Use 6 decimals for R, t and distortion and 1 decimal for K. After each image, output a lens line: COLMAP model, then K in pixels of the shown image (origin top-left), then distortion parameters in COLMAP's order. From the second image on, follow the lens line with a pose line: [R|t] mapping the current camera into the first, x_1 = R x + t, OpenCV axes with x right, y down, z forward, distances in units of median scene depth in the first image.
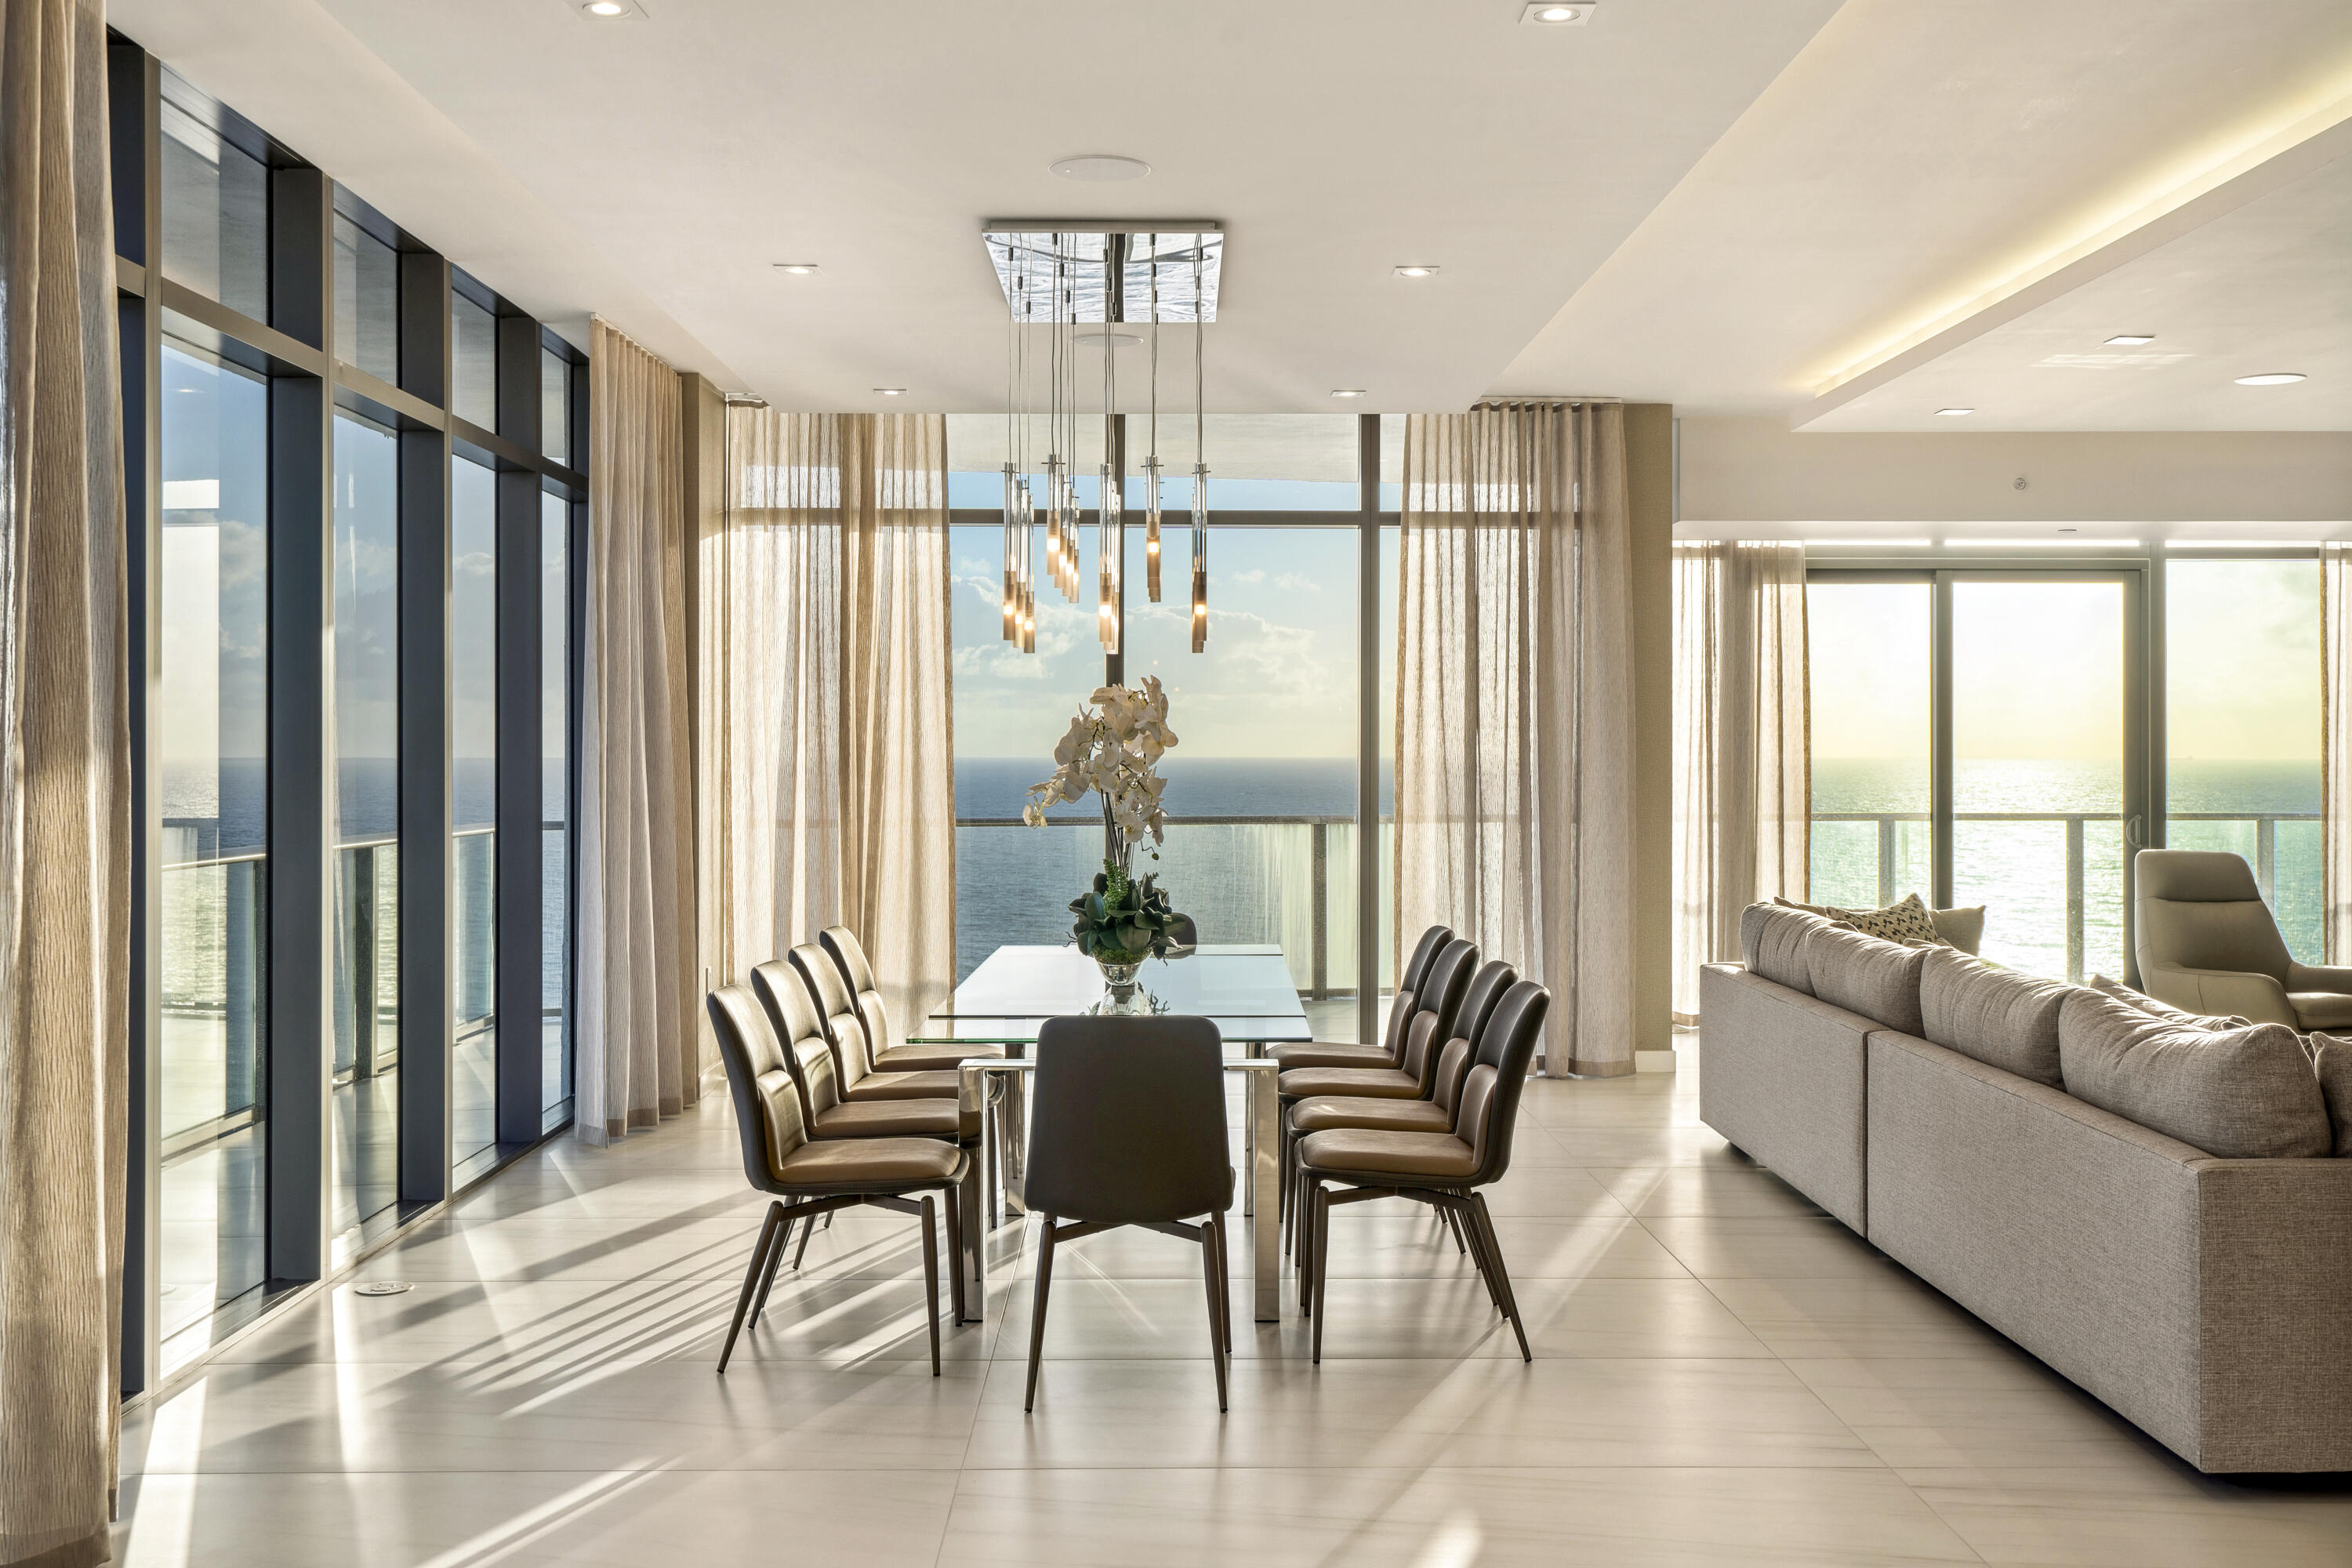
lens RADIAL K [[2189.6, 0, 1182.3], [0, 2189.6, 779.4], [0, 0, 1]] dist [0.001163, 0.000000]
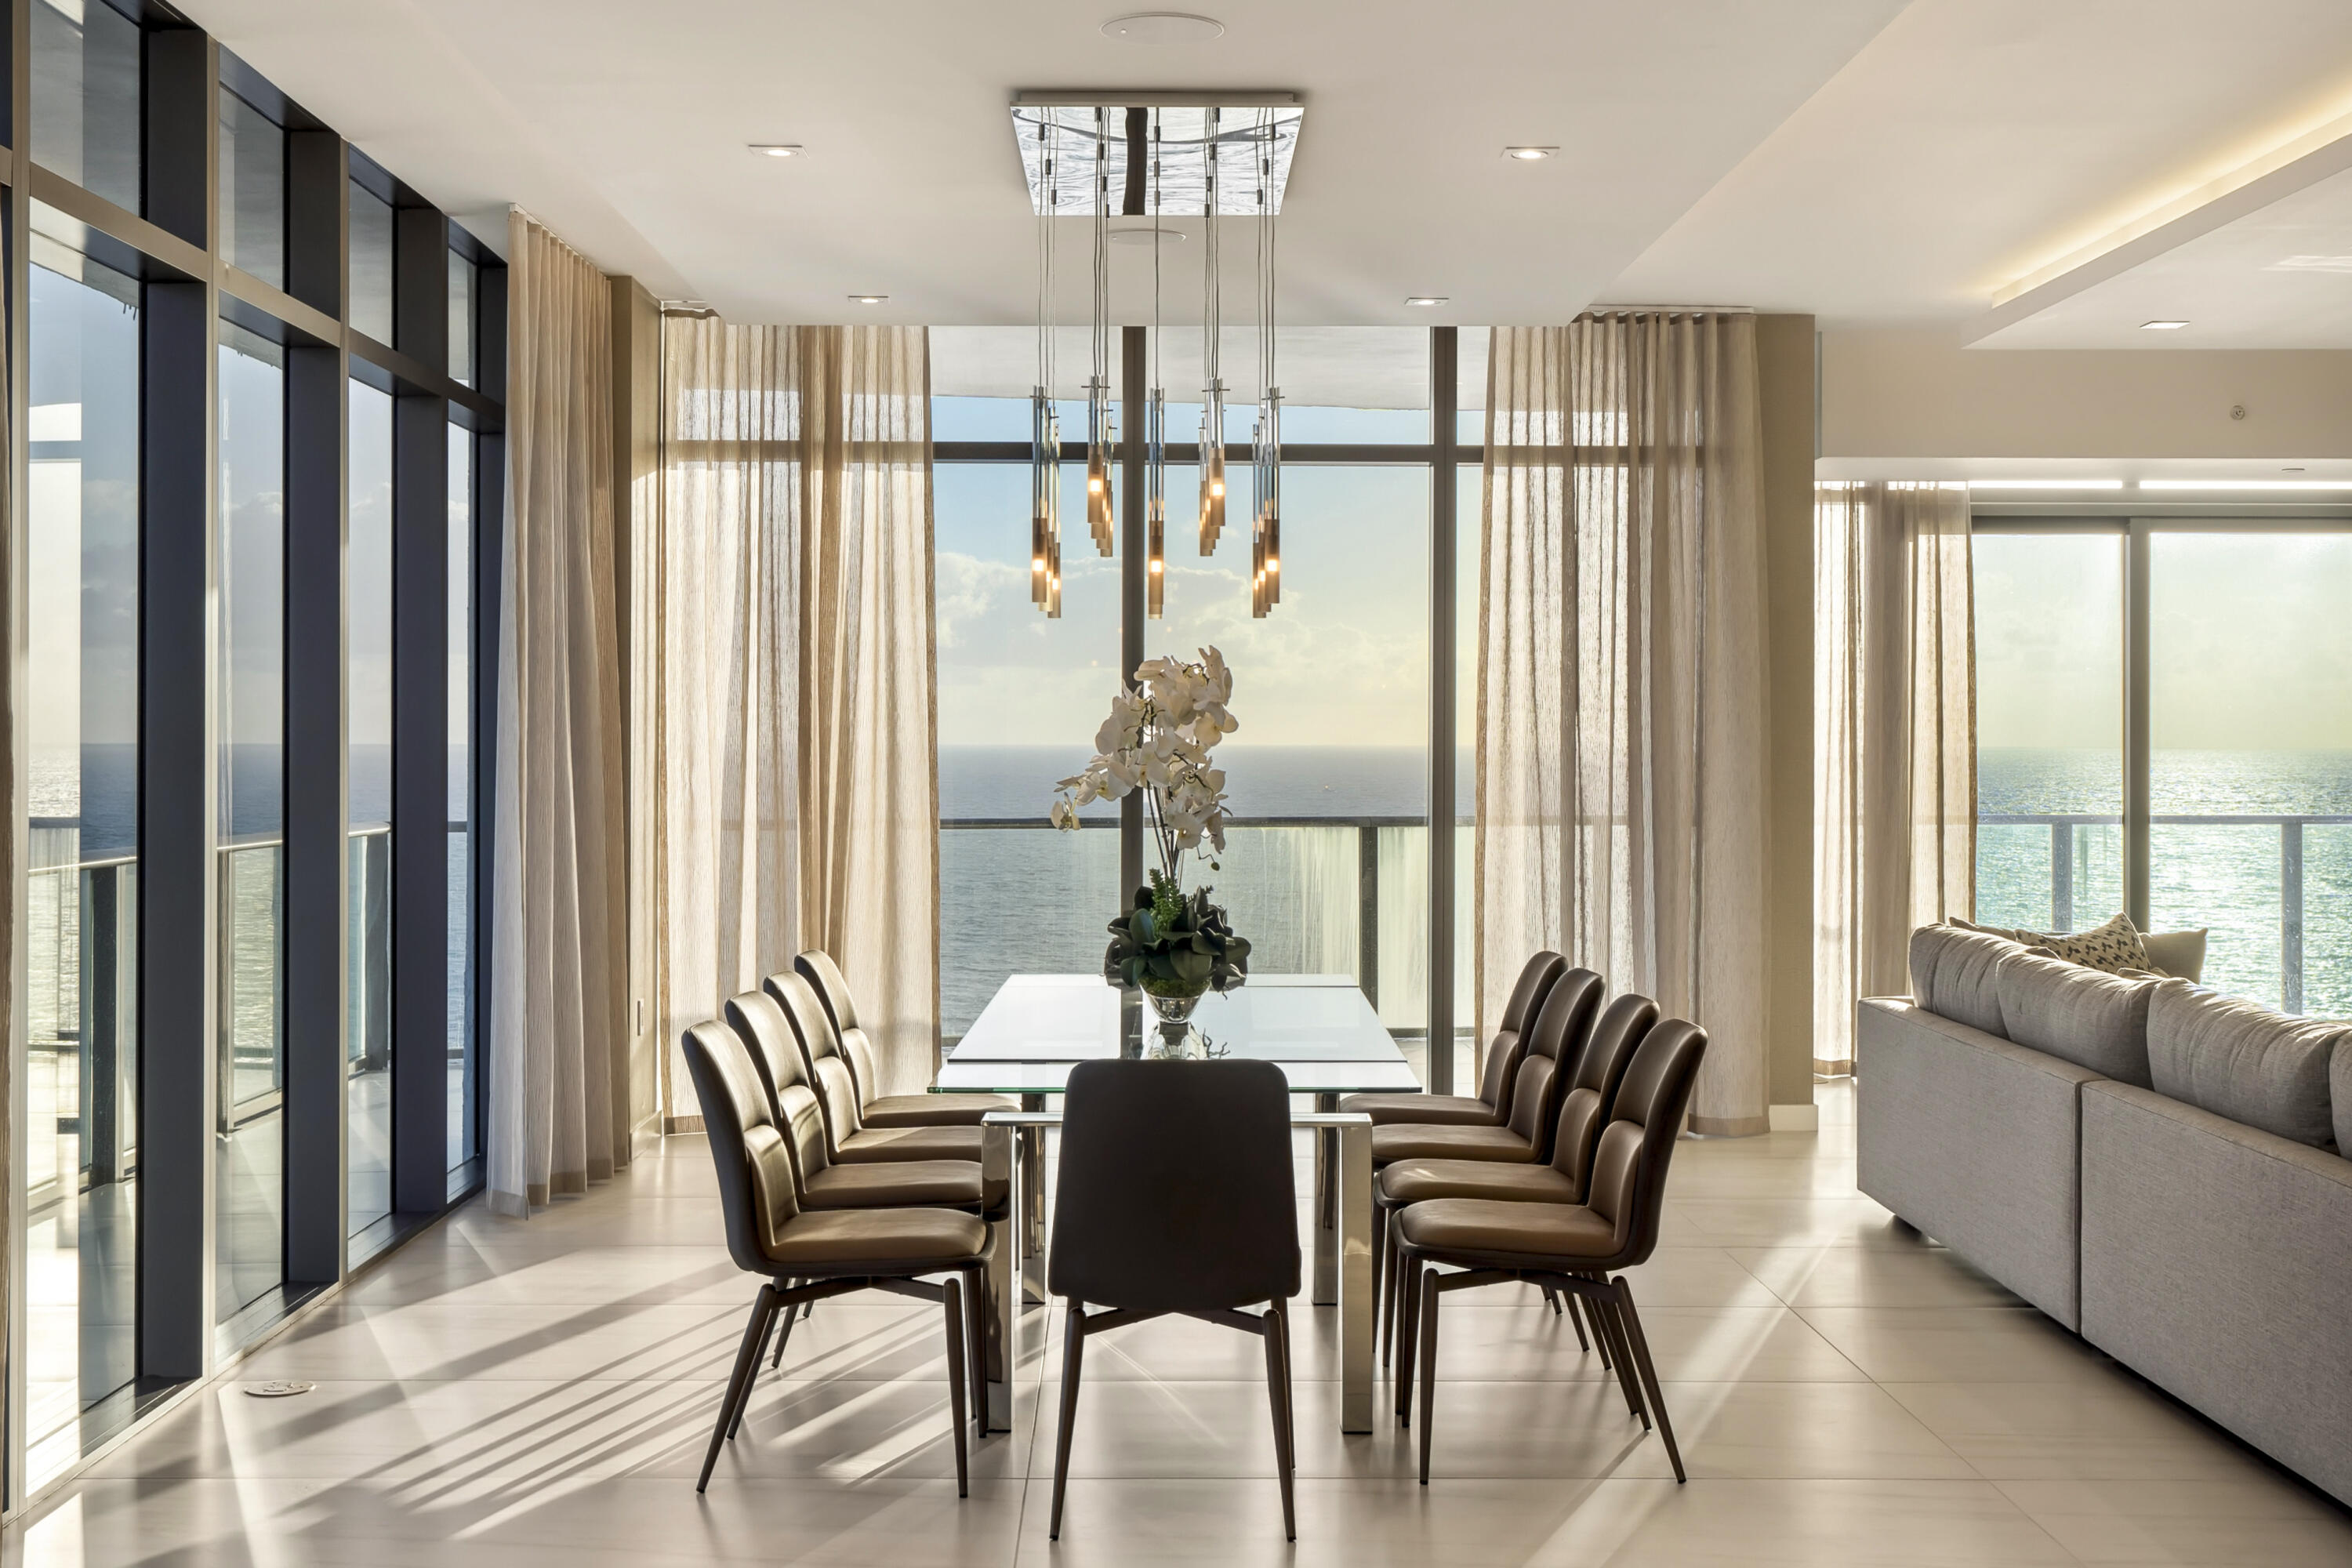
lens RADIAL K [[2674.6, 0, 1173.3], [0, 2674.6, 768.6], [0, 0, 1]] dist [-0.010287, 0.000000]
pose [[0.999970, 0.001904, -0.007562, -0.015706], [-0.001913, 0.999997, -0.001240, -0.000020], [0.007560, 0.001254, 0.999971, -0.001890]]
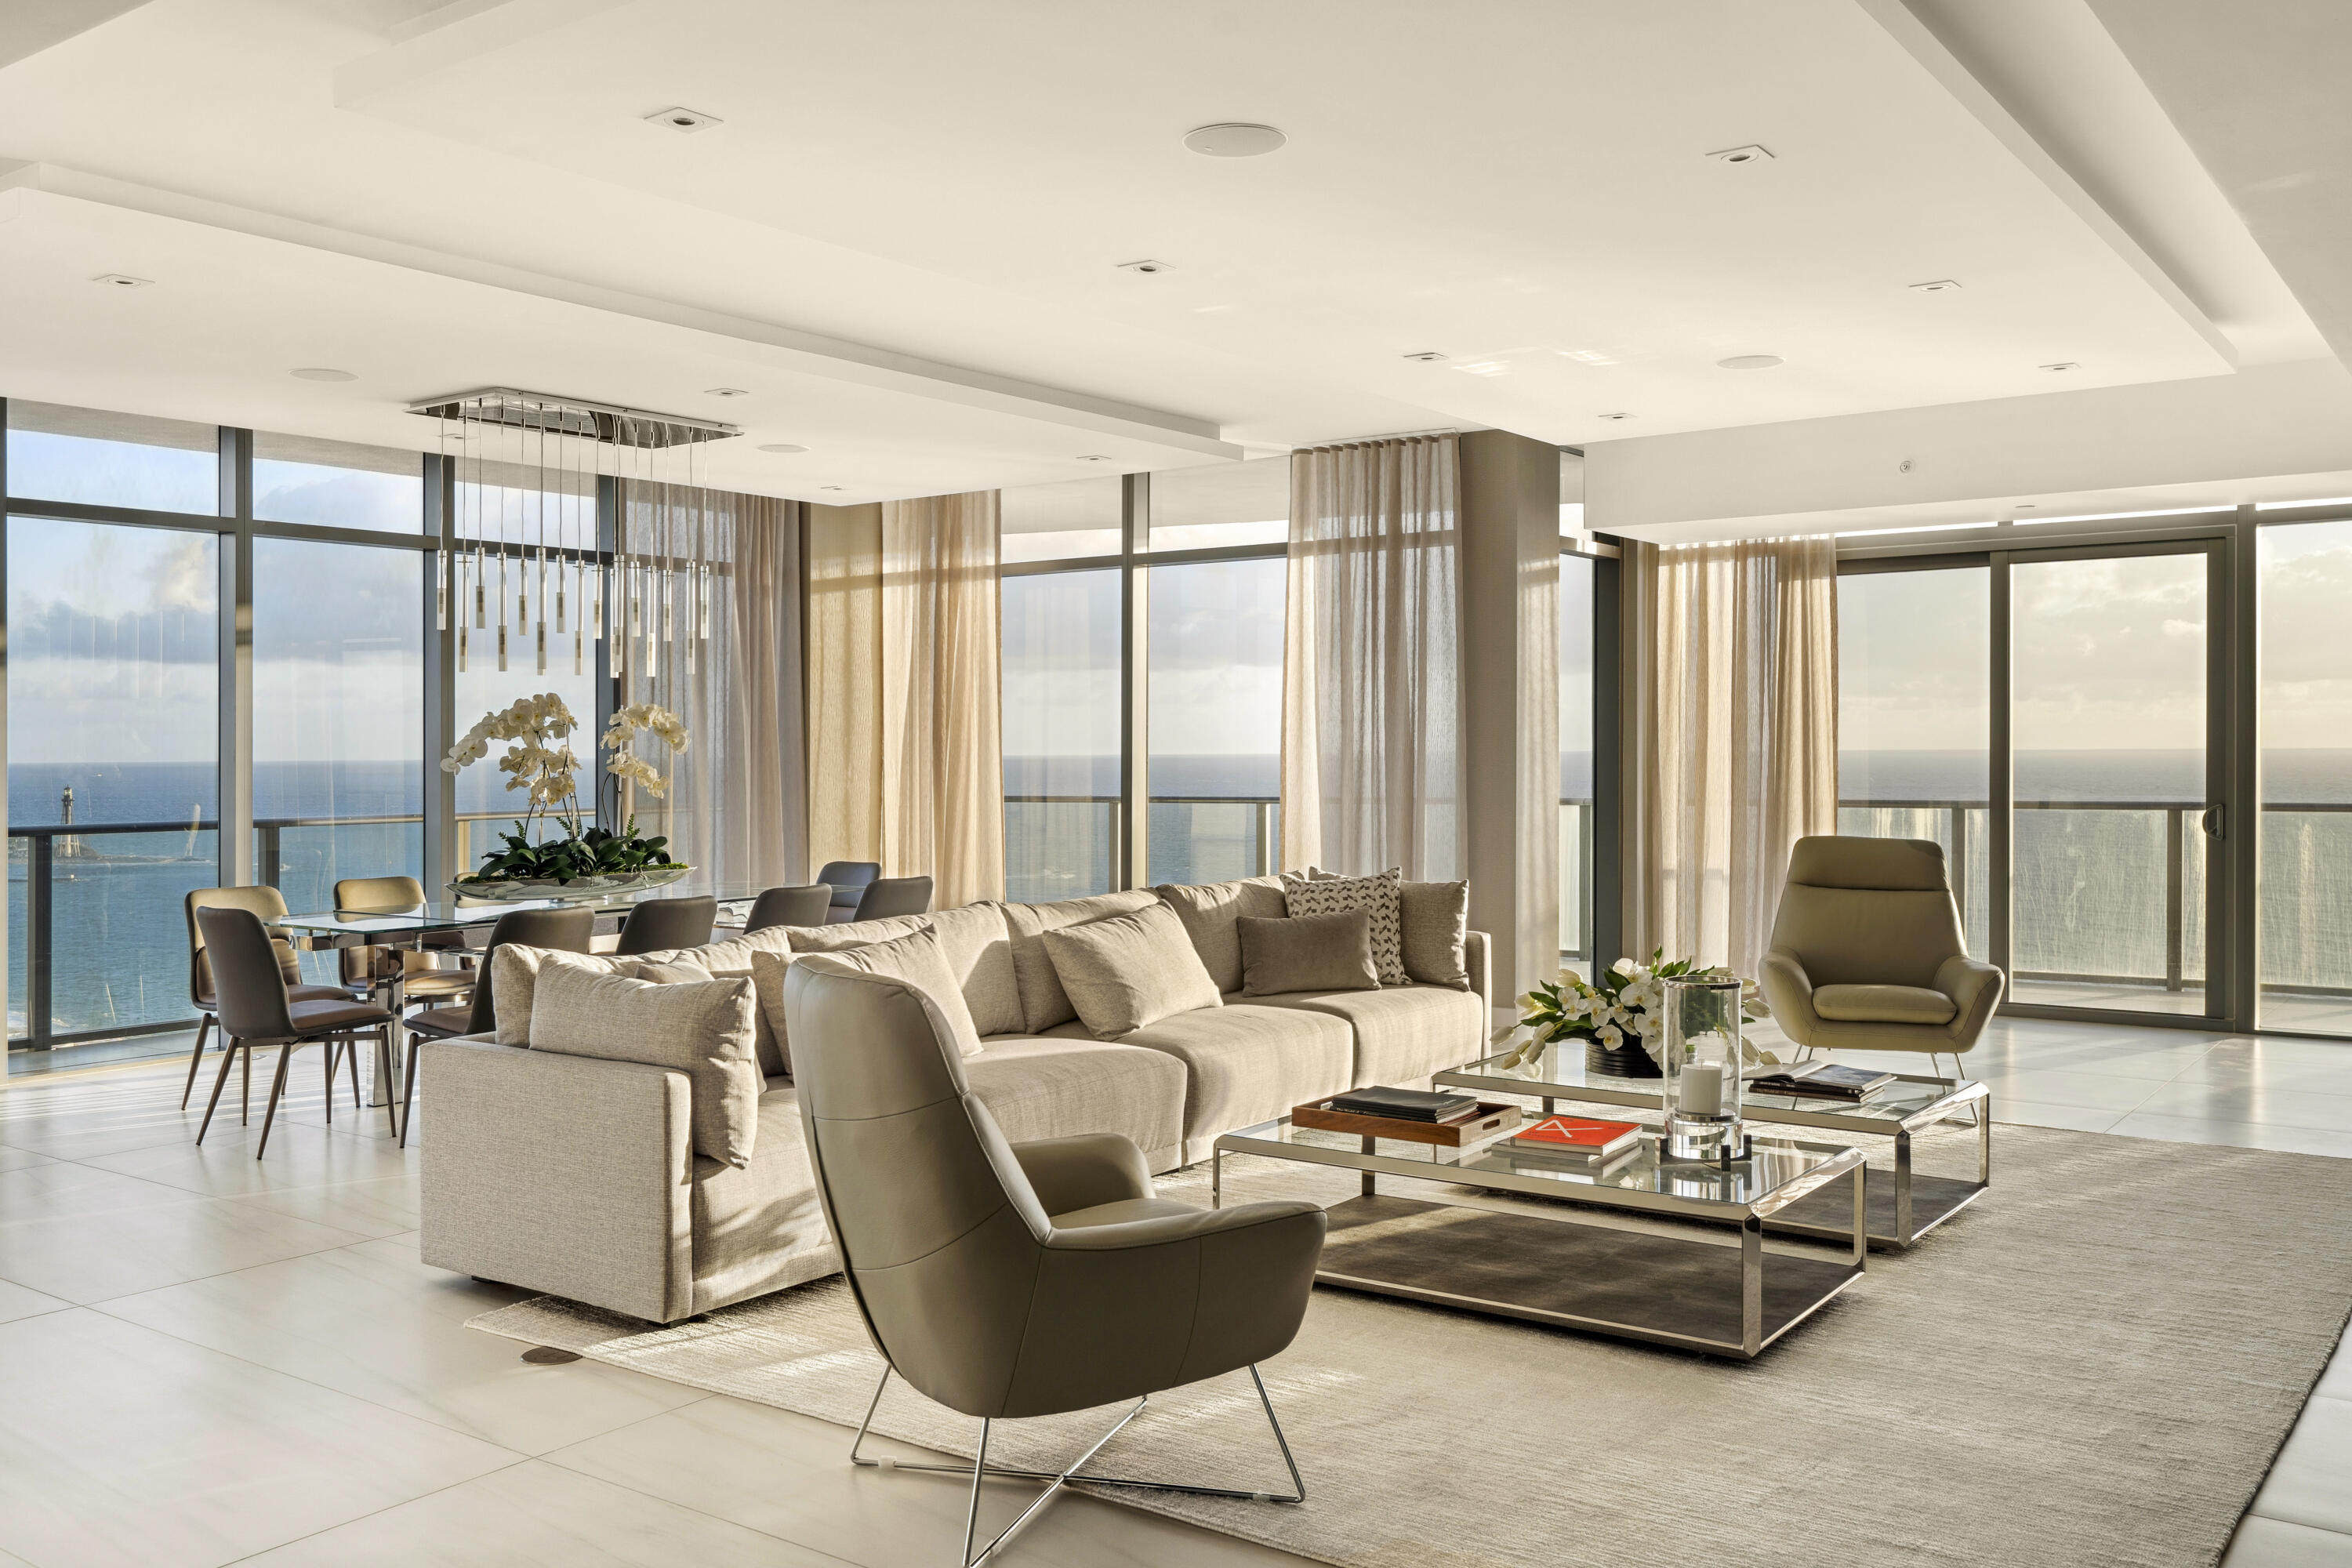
lens RADIAL K [[1965.8, 0, 1120.1], [0, 1965.8, 744.0], [0, 0, 1]] dist [-0.017691, 0.033449]
pose [[0.810535, -0.006952, -0.585648, 1.561611], [-0.001016, 0.999911, -0.013276, 0.006030], [0.585689, 0.011356, 0.810456, 0.151051]]
